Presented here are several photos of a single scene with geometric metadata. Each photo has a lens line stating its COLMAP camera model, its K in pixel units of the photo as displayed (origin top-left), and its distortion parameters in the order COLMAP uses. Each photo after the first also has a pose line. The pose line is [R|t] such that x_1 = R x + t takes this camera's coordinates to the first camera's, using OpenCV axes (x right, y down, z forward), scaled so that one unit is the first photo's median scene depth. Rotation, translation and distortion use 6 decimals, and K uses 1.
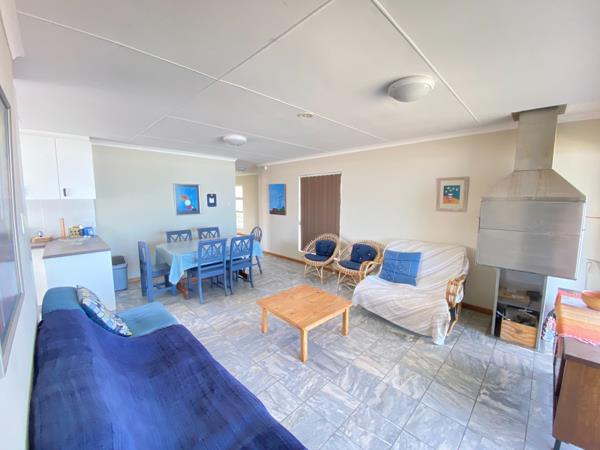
lens RADIAL K [[247.8, 0, 300.0], [0, 247.8, 225.0], [0, 0, 1]] dist [0.077703, -0.053767]
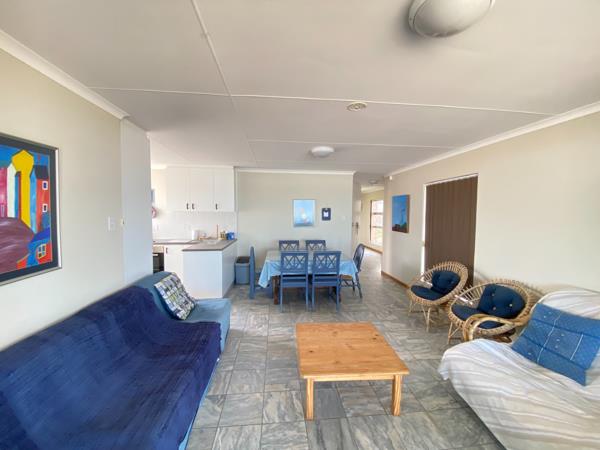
lens RADIAL K [[247.8, 0, 300.0], [0, 247.8, 225.0], [0, 0, 1]] dist [0.077703, -0.053767]
pose [[0.767203, 0.037727, -0.640294, 0.298789], [-0.078303, 0.996311, -0.035120, -0.013902], [0.636607, 0.077081, 0.767327, 0.215382]]
